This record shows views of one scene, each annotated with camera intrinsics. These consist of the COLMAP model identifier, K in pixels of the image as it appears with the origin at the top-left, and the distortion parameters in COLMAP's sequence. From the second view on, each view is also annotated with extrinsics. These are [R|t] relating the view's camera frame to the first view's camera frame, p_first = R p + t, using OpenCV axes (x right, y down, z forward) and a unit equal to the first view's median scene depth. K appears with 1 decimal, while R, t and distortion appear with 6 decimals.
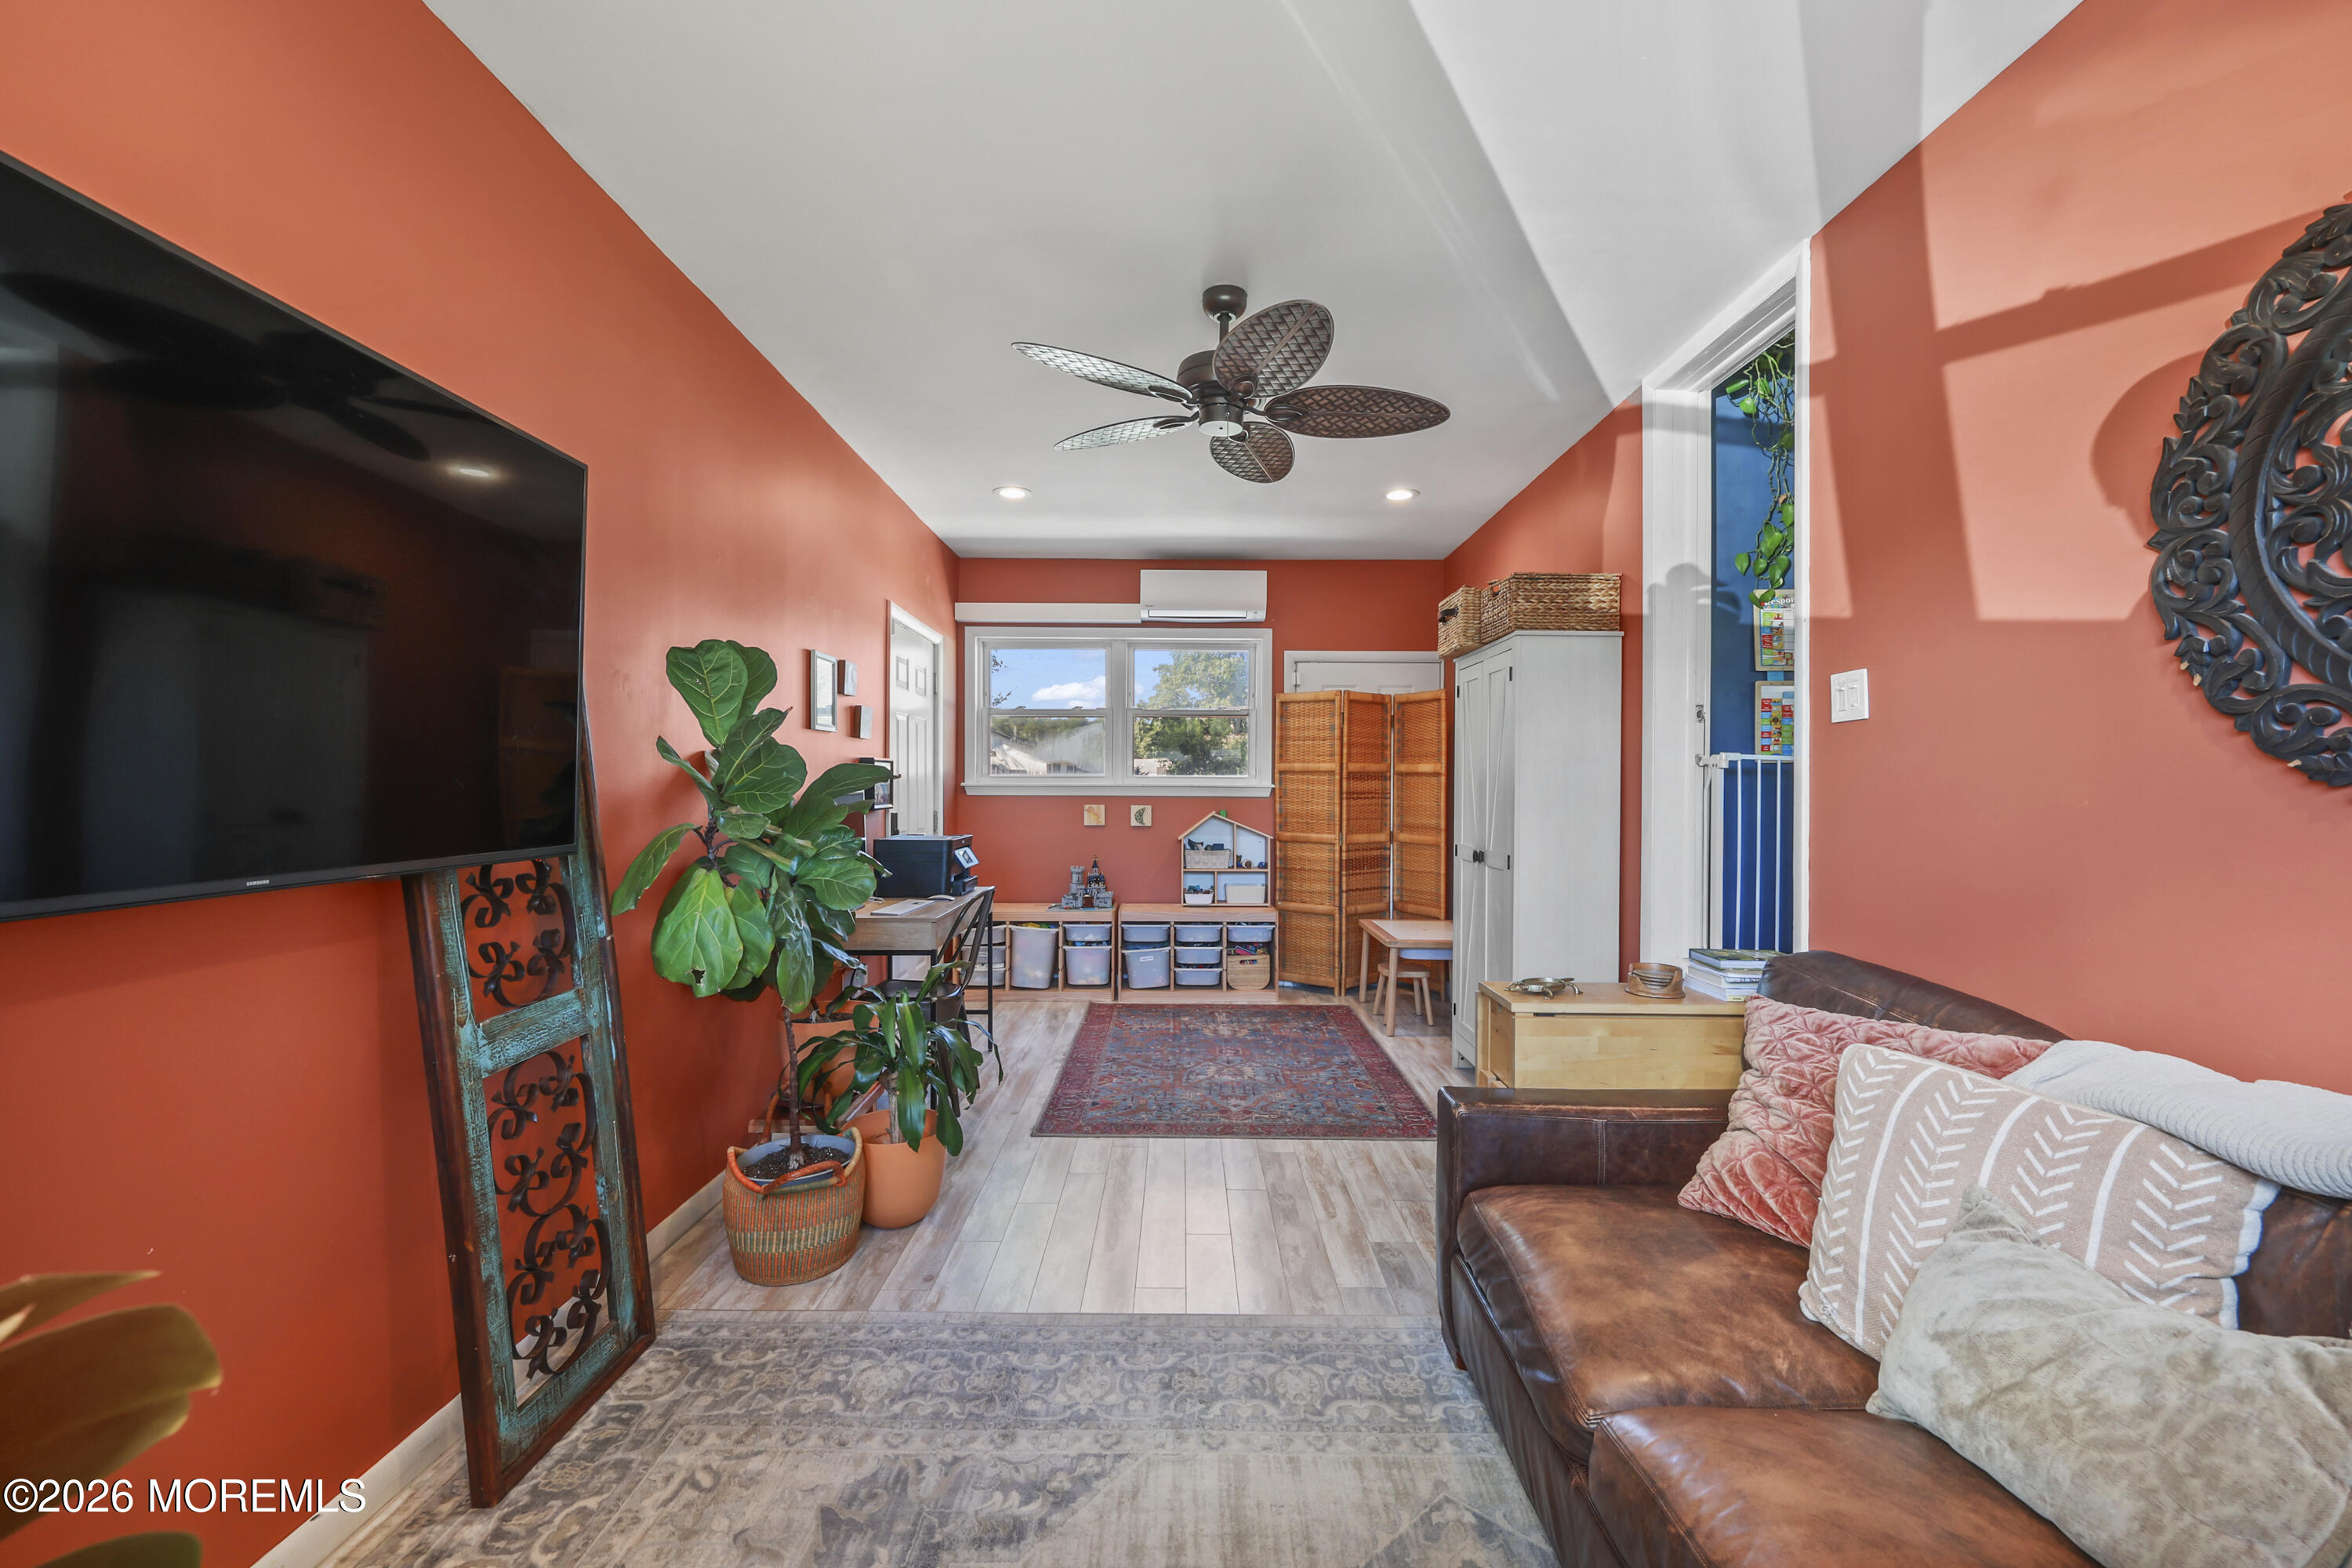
lens RADIAL K [[970.0, 0, 1173.8], [0, 970.0, 784.8], [0, 0, 1]] dist [-0.002889, 0.001523]
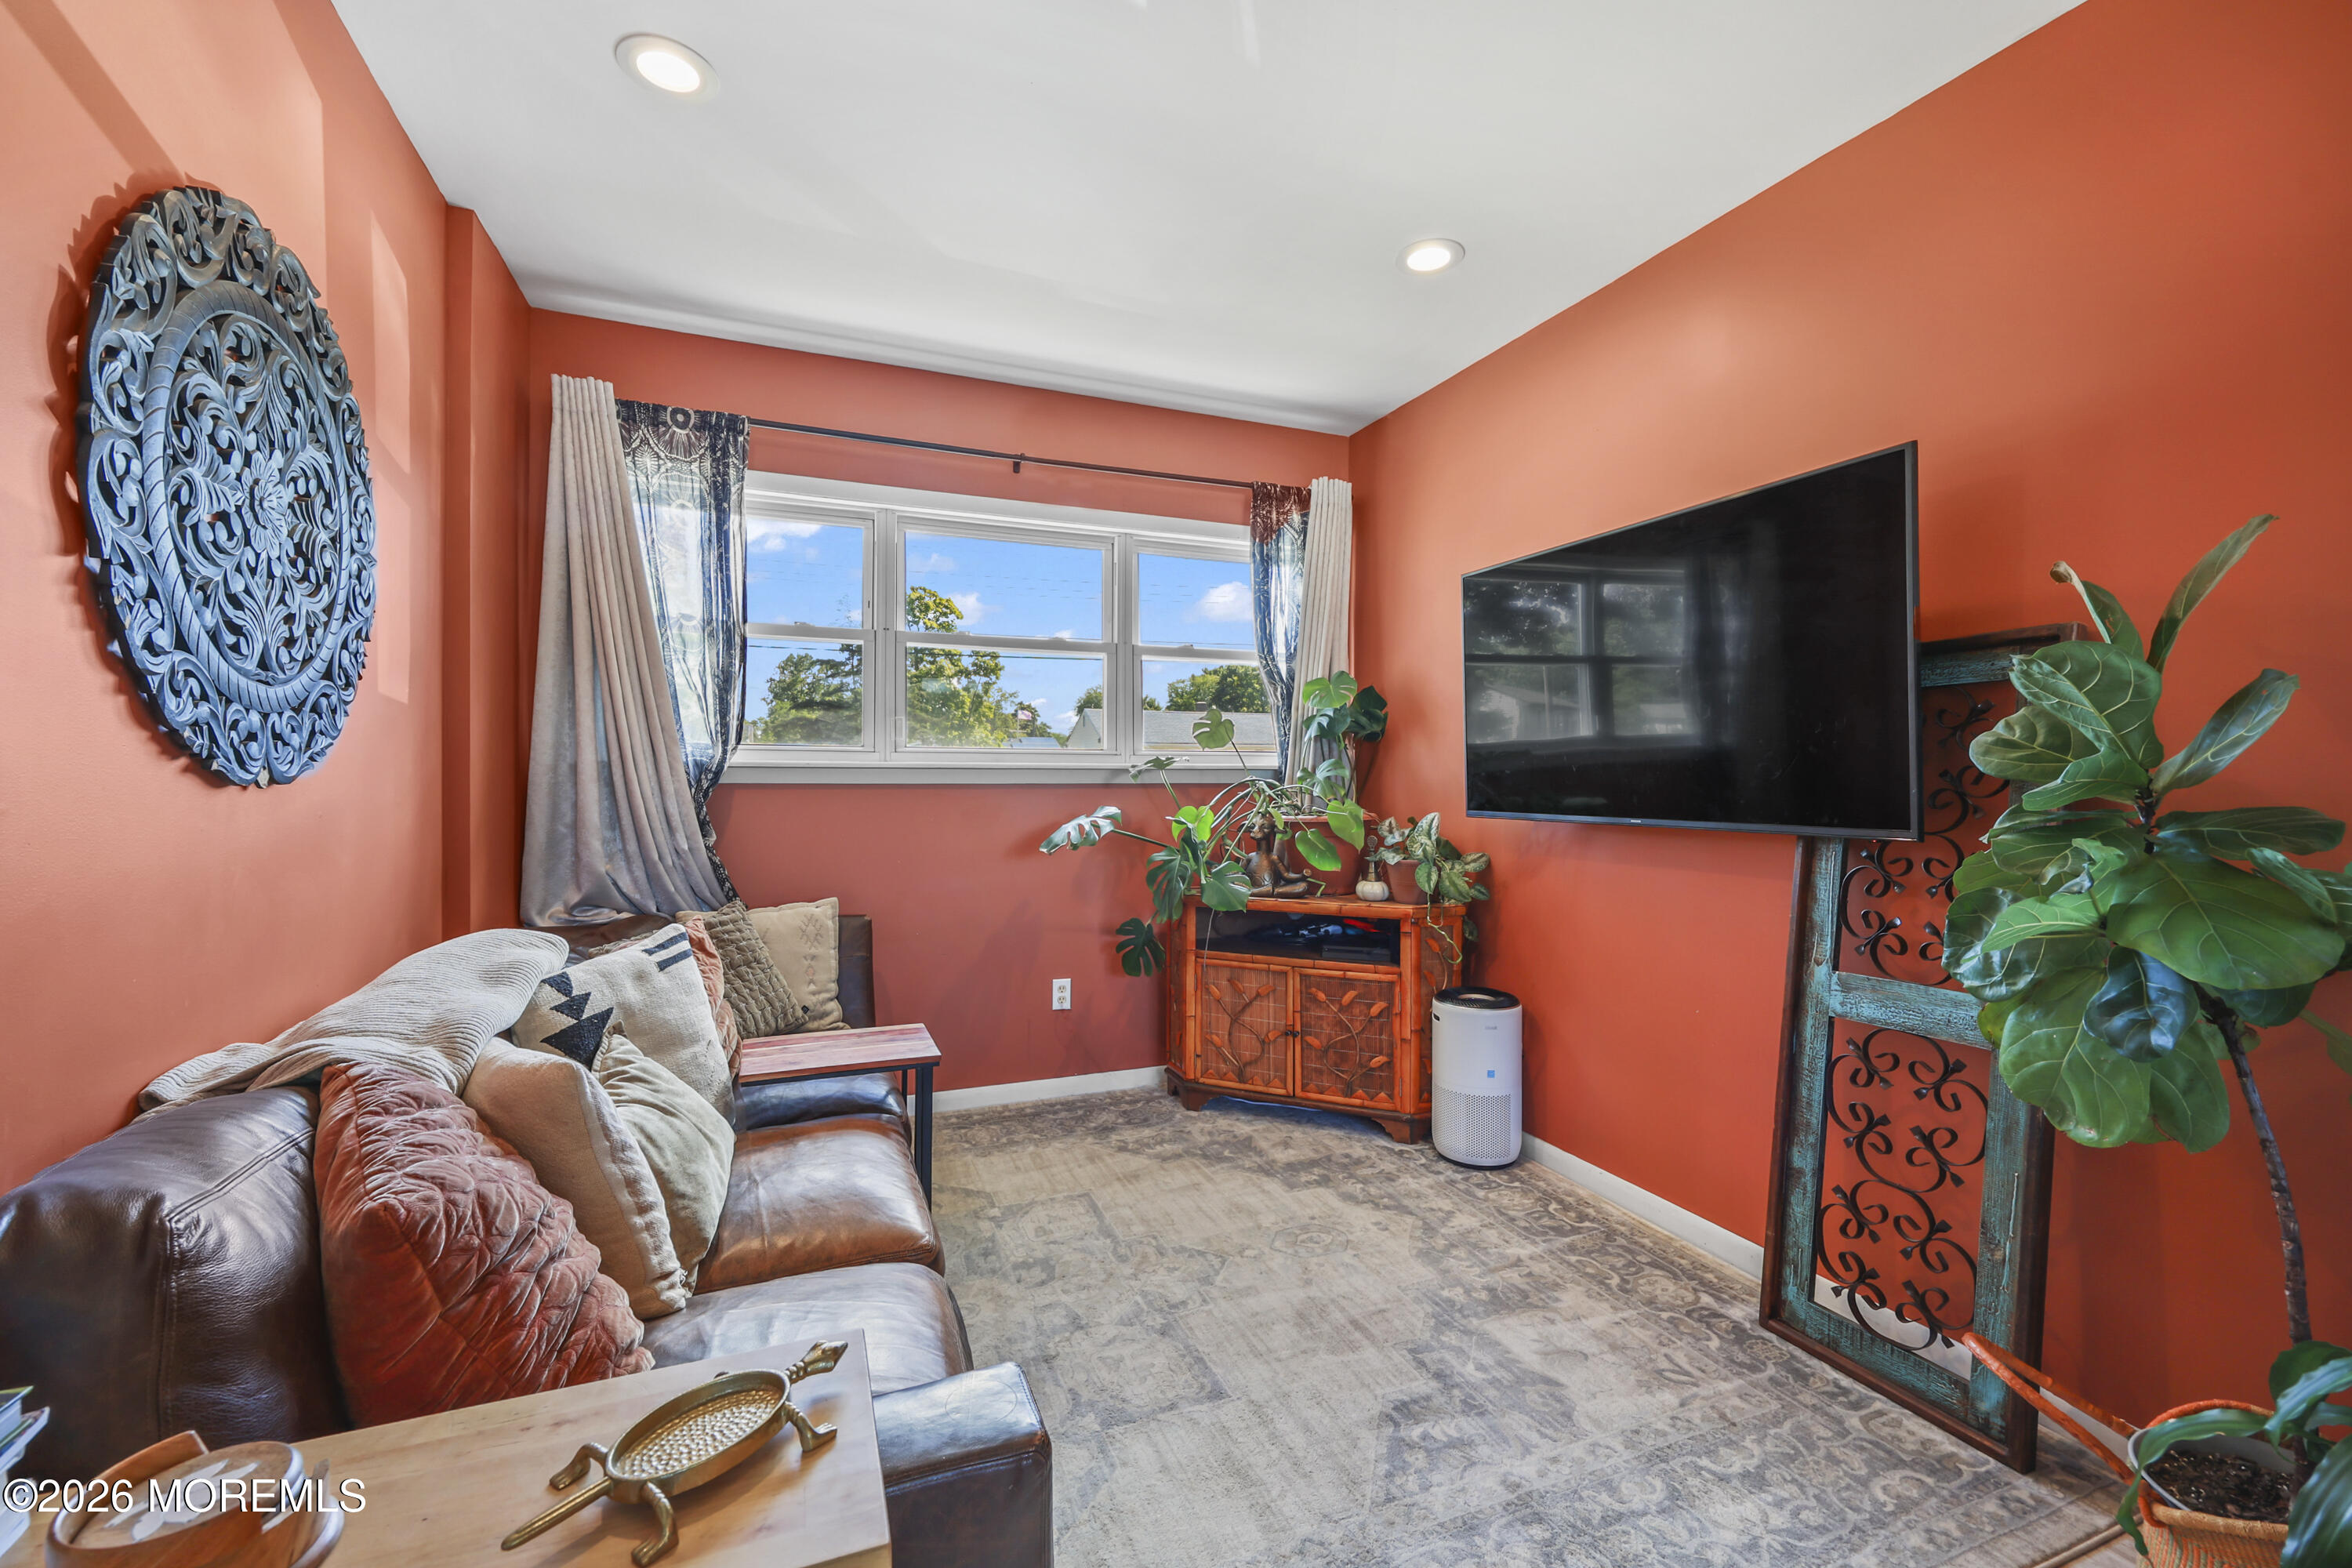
lens RADIAL K [[970.0, 0, 1178.4], [0, 970.0, 779.8], [0, 0, 1]] dist [-0.002889, 0.001523]
pose [[-0.921798, 0.000556, -0.387671, 0.465191], [-0.001216, 0.999990, 0.004327, 0.007240], [0.387670, 0.004460, -0.921788, 1.693005]]
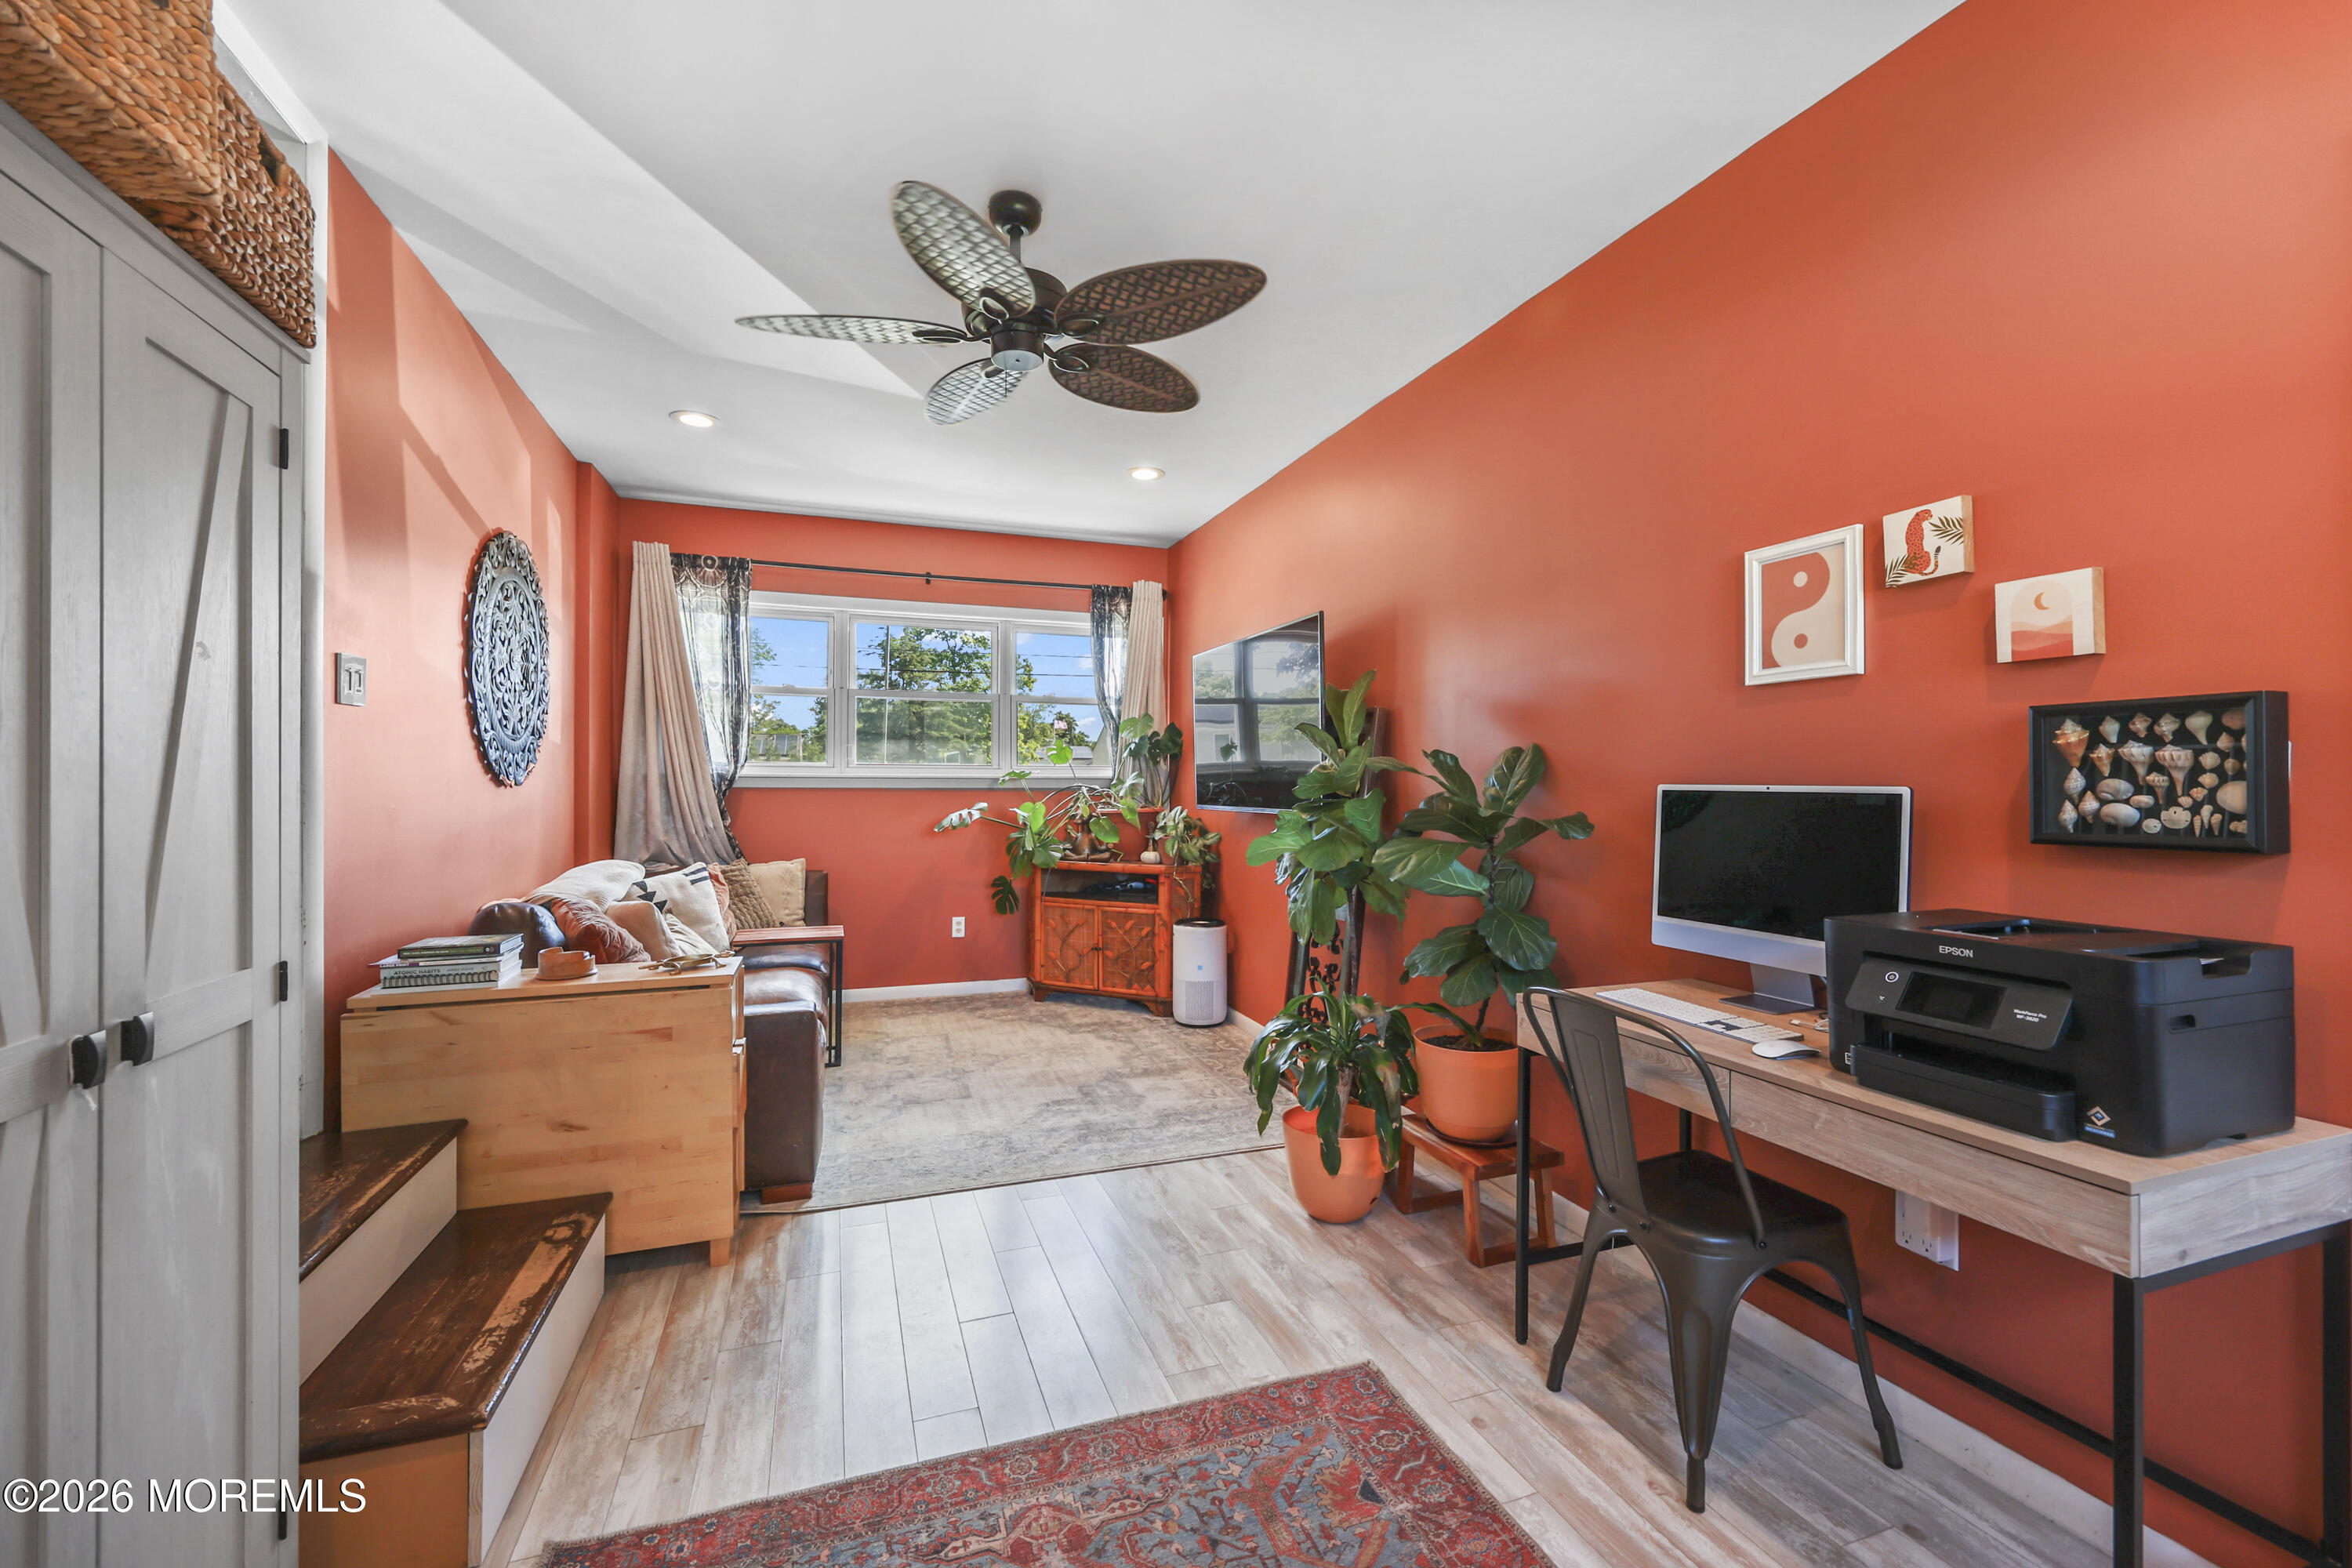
lens RADIAL K [[970.0, 0, 1184.3], [0, 970.0, 786.2], [0, 0, 1]] dist [-0.002889, 0.001523]
pose [[-0.936906, -0.000970, -0.349579, 0.312032], [-0.002043, 0.999994, 0.002700, 0.009033], [0.349575, 0.003244, -0.936903, 2.817491]]
